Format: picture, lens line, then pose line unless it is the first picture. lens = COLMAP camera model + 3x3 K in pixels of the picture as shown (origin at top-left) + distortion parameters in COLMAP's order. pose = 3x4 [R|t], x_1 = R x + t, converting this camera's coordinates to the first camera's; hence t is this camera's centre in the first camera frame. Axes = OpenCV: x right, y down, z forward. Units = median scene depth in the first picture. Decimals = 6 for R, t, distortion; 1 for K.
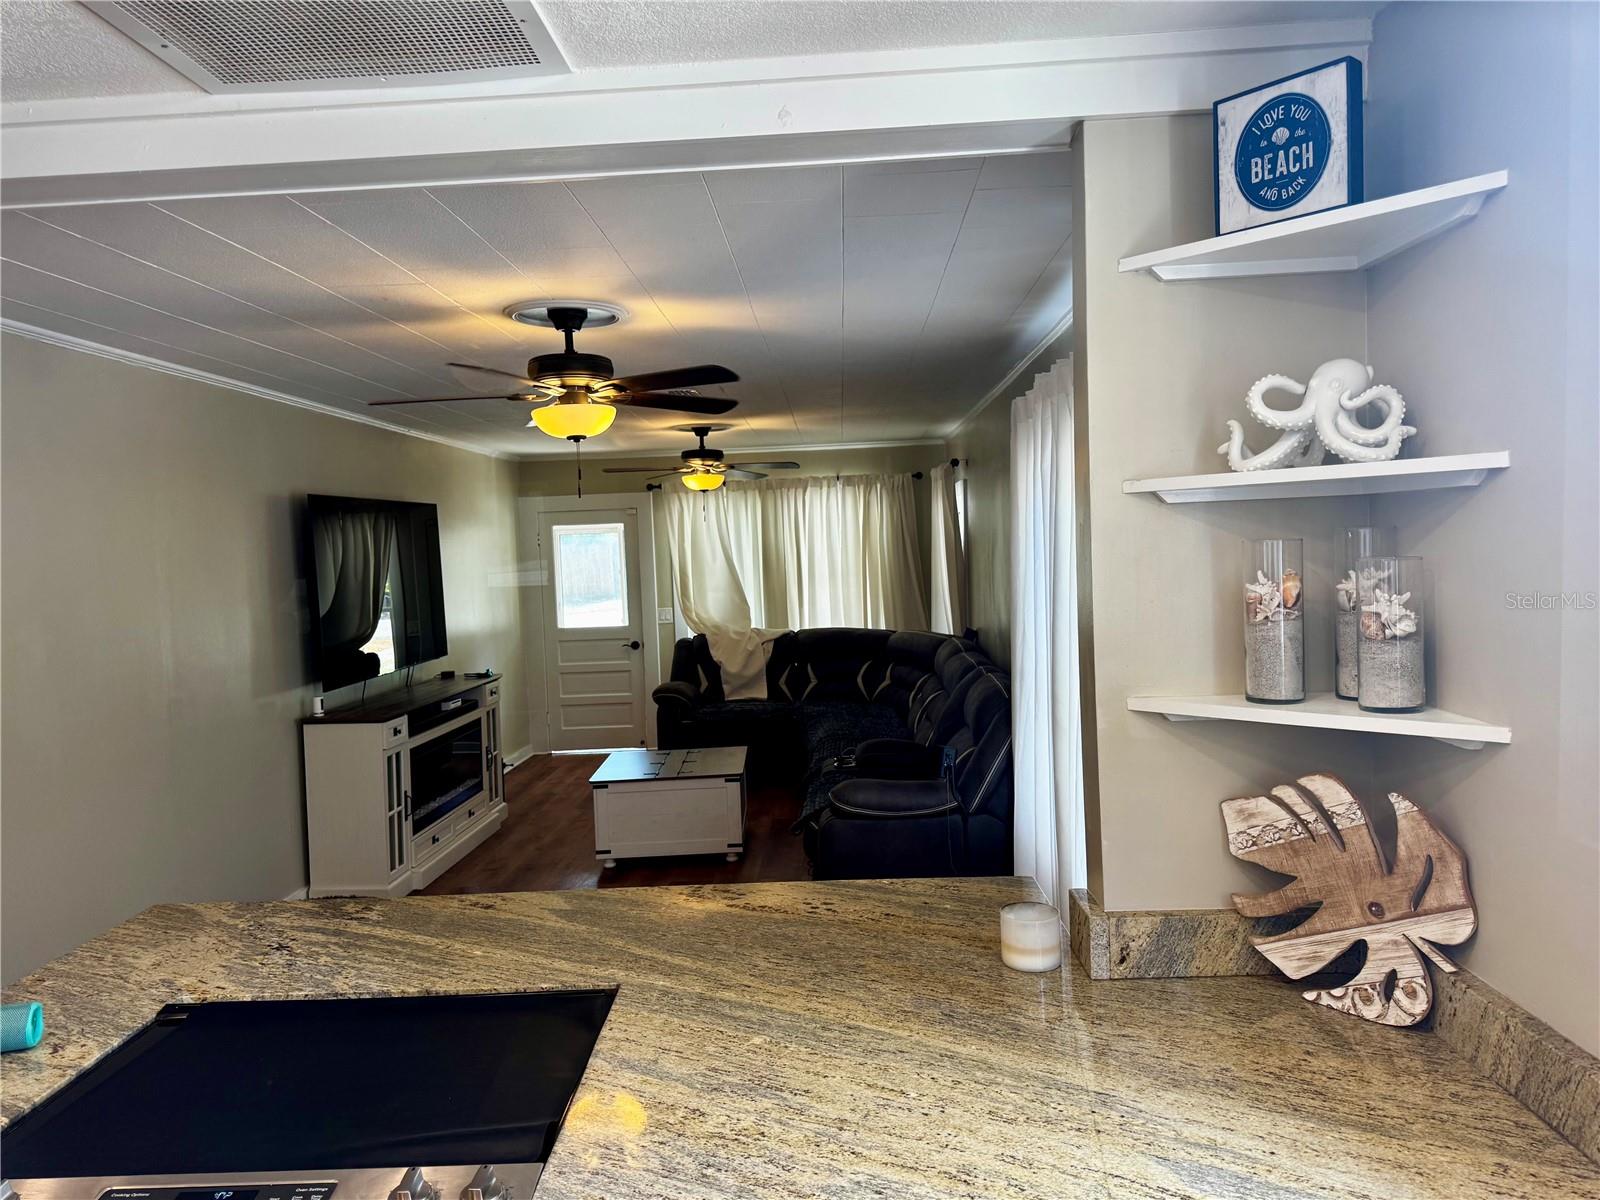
lens RADIAL K [[1136.0, 0, 797.9], [0, 1136.0, 603.4], [0, 0, 1]] dist [0.080775, -0.129987]
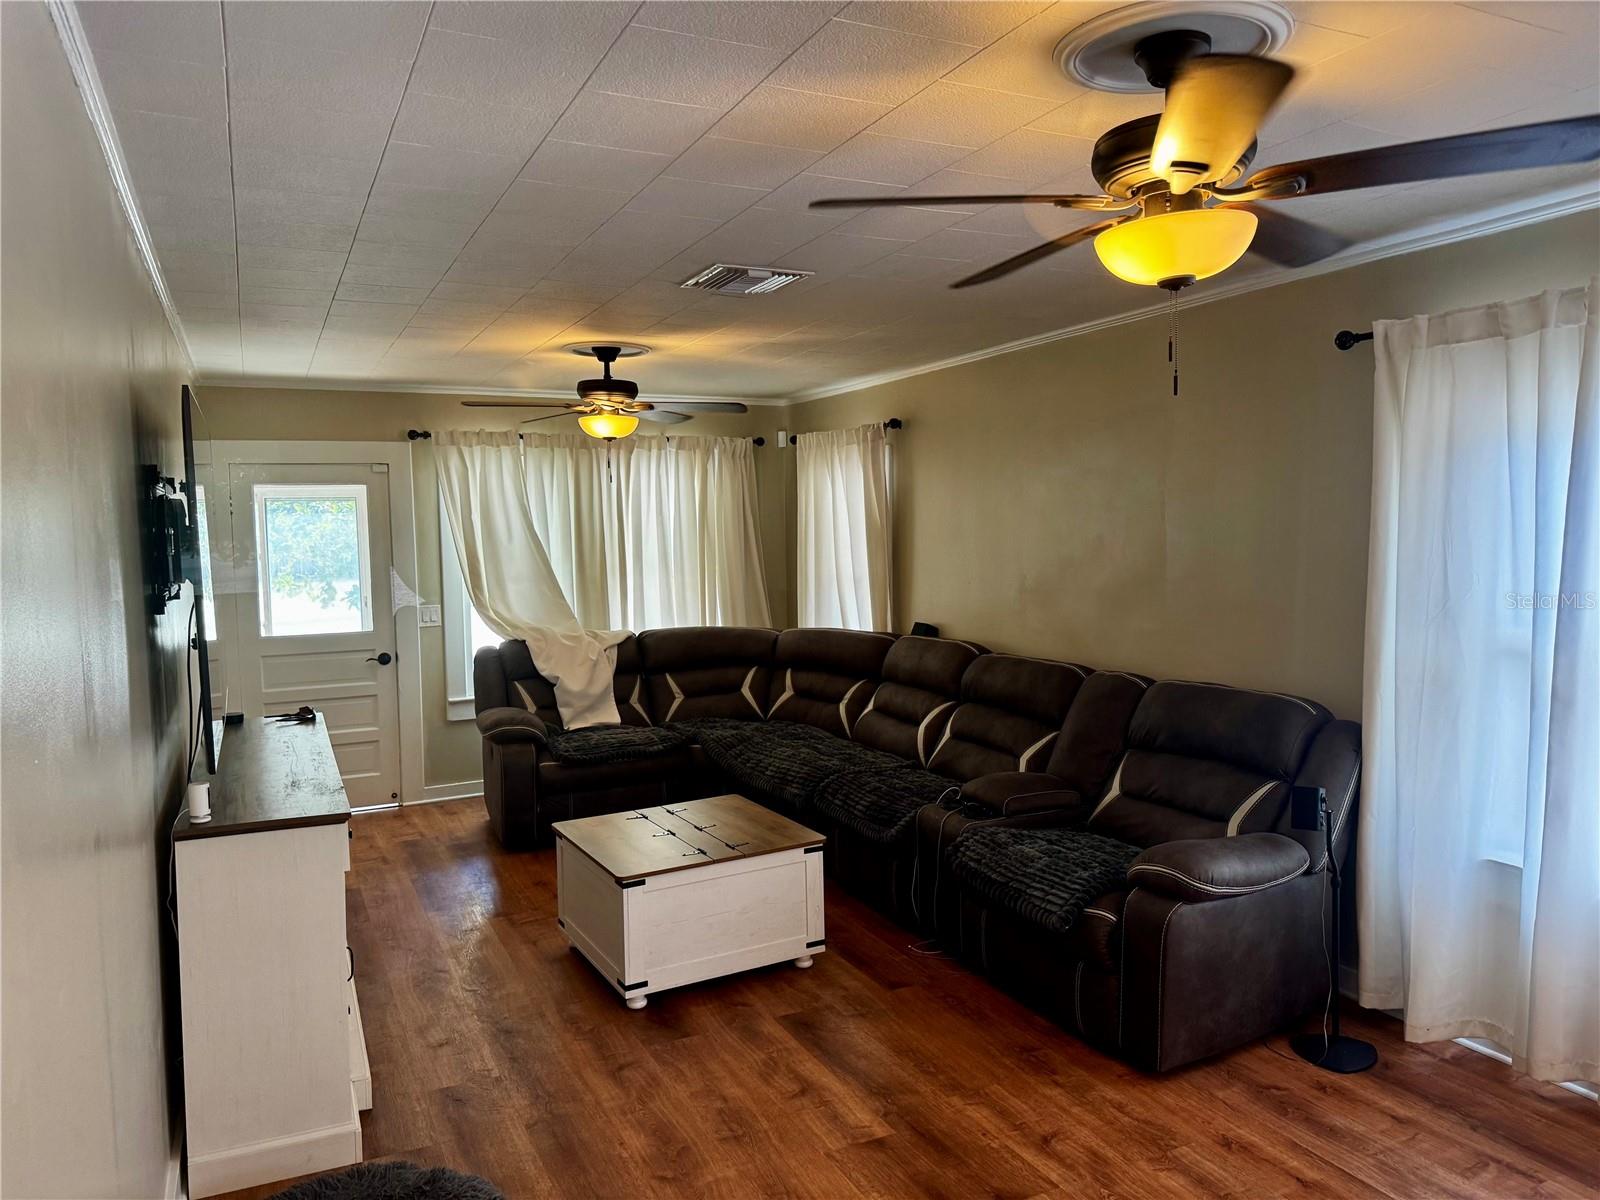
lens RADIAL K [[1125.8, 0, 790.5], [0, 1125.8, 597.2], [0, 0, 1]] dist [0.131684, -0.215919]
pose [[0.882138, -0.007857, 0.470926, -0.339845], [0.008759, 0.999962, 0.000276, 0.001106], [-0.470910, 0.003881, 0.882173, 0.343925]]
